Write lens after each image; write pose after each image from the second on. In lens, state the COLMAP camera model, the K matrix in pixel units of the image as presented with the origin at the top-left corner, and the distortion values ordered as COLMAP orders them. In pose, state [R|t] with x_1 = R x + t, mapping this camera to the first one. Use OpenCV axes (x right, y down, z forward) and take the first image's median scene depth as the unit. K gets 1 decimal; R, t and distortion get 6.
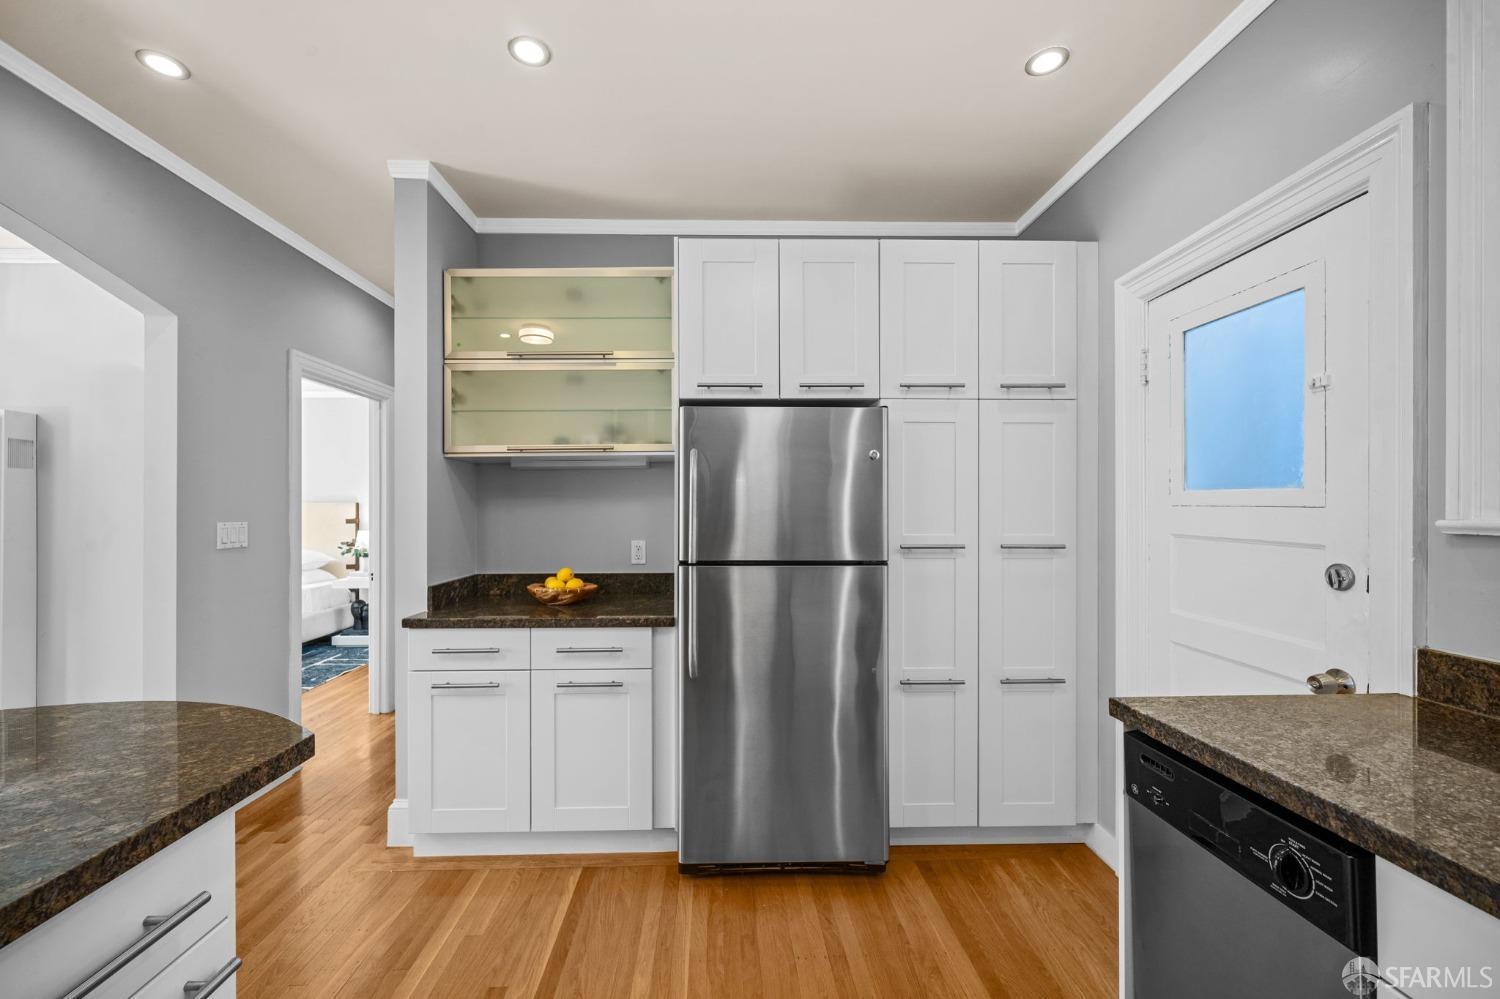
lens RADIAL K [[628.4, 0, 743.3], [0, 628.4, 507.6], [0, 0, 1]] dist [-0.000667, 0.000507]
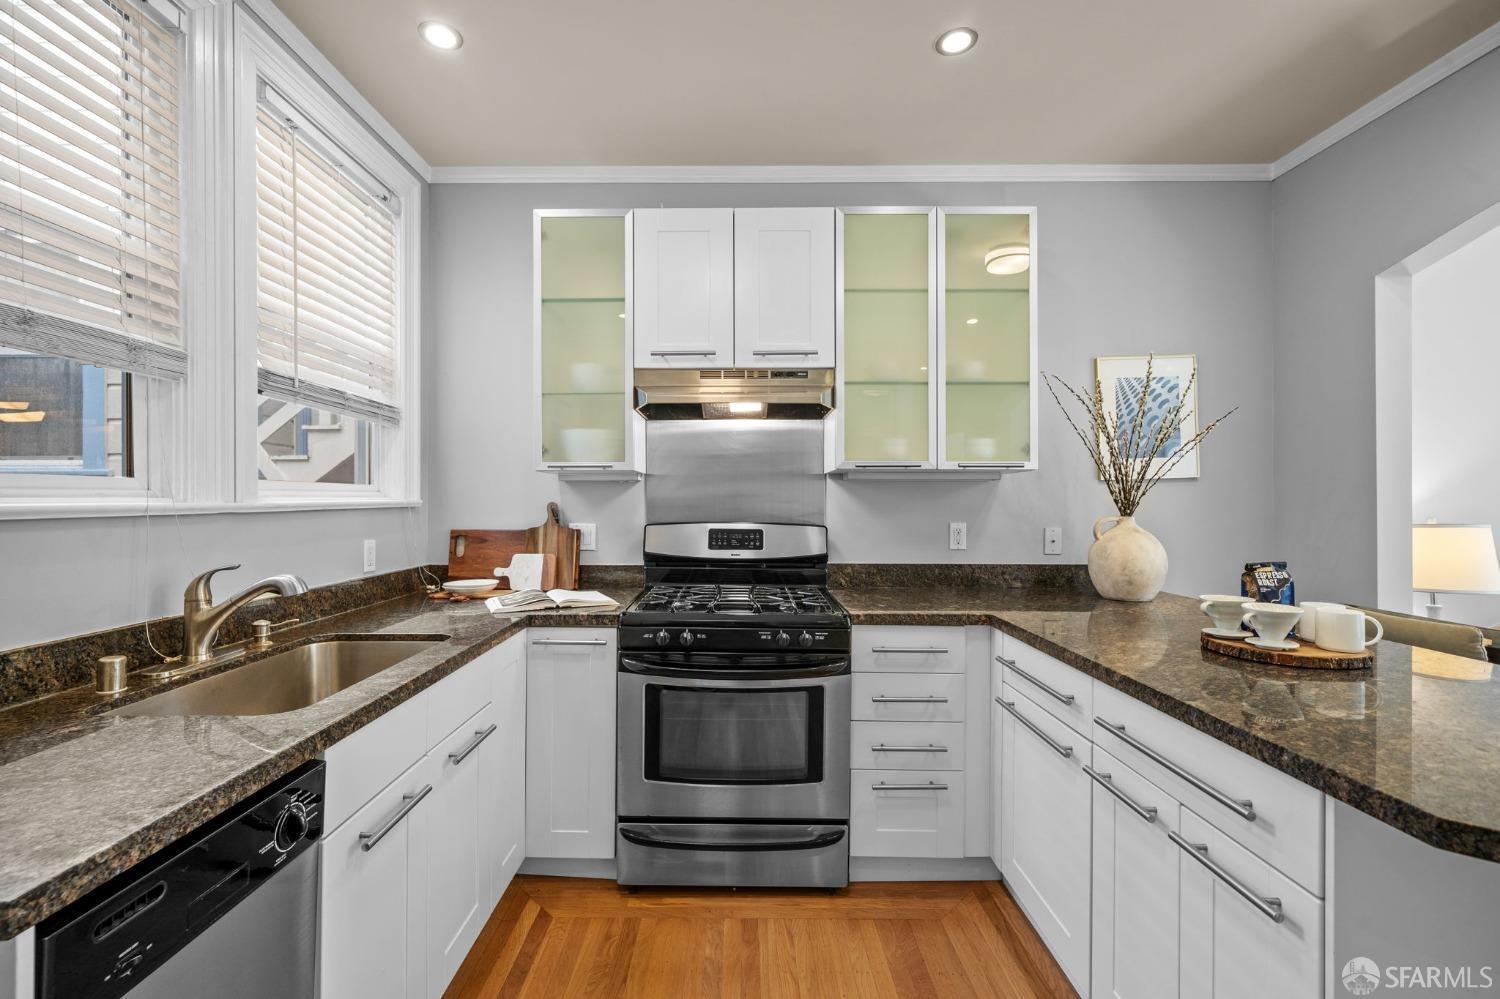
lens RADIAL K [[628.4, 0, 745.6], [0, 628.4, 498.7], [0, 0, 1]] dist [-0.000667, 0.000507]
pose [[-0.999187, 0.001602, 0.040291, 0.041454], [0.001430, 0.999990, -0.004292, 0.017553], [-0.040298, -0.004231, -0.999179, 1.825081]]
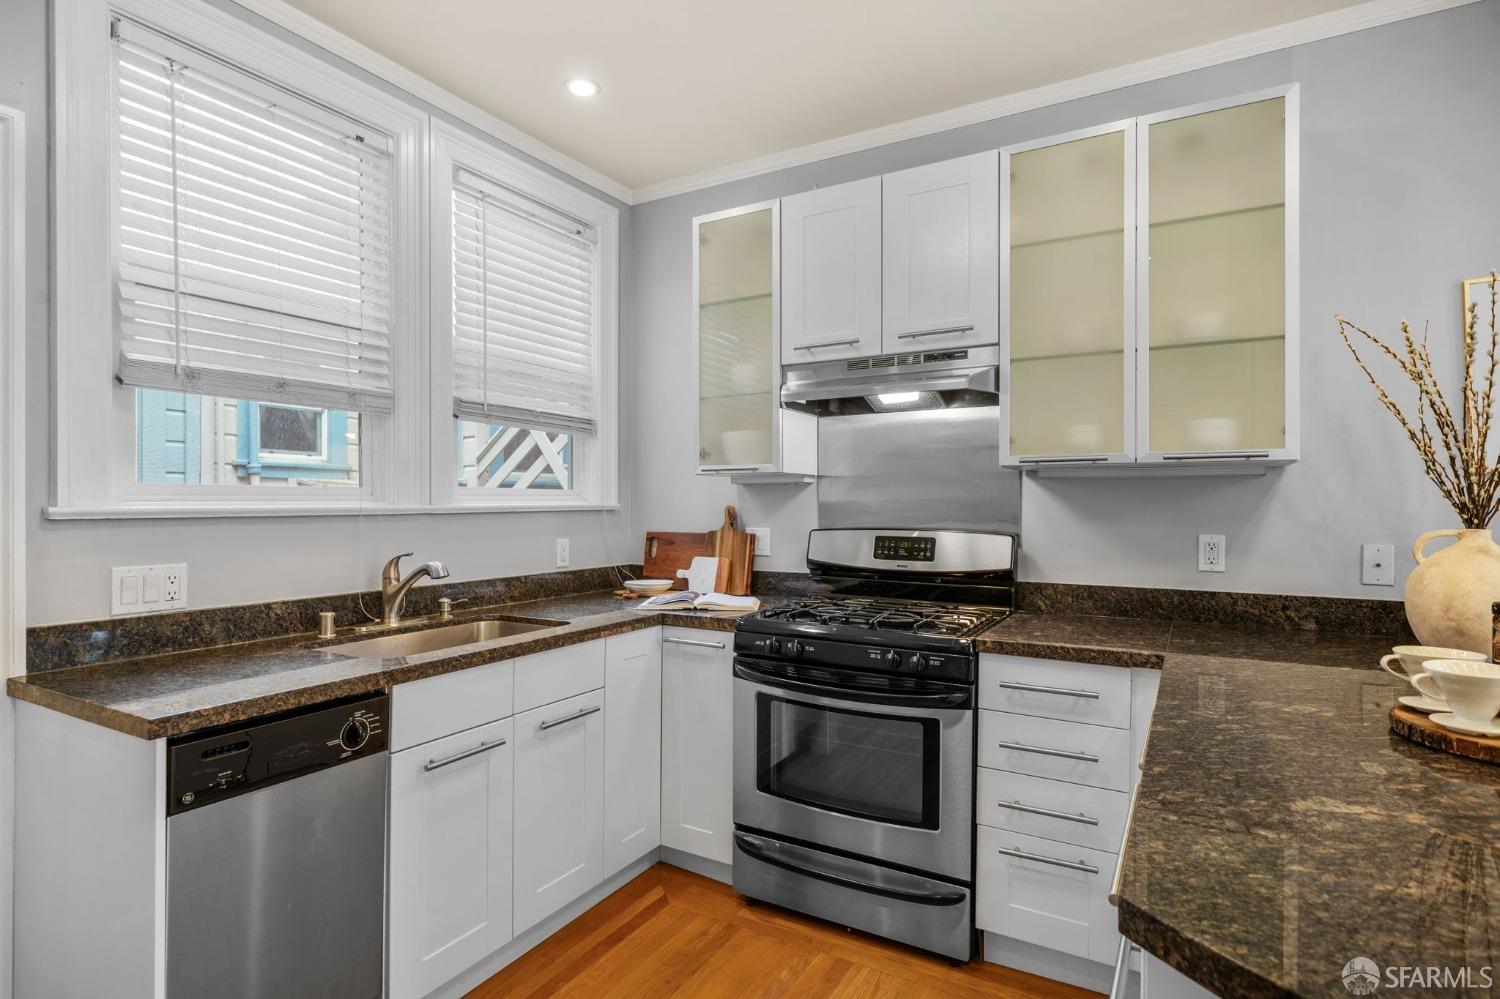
lens RADIAL K [[749.4, 0, 751.1], [0, 749.4, 504.2], [0, 0, 1]] dist [0.001991, -0.000346]
pose [[-0.857536, 0.001440, 0.514423, -0.792204], [0.000064, 0.999996, -0.002693, 0.022116], [-0.514425, -0.002277, -0.857533, 1.841474]]
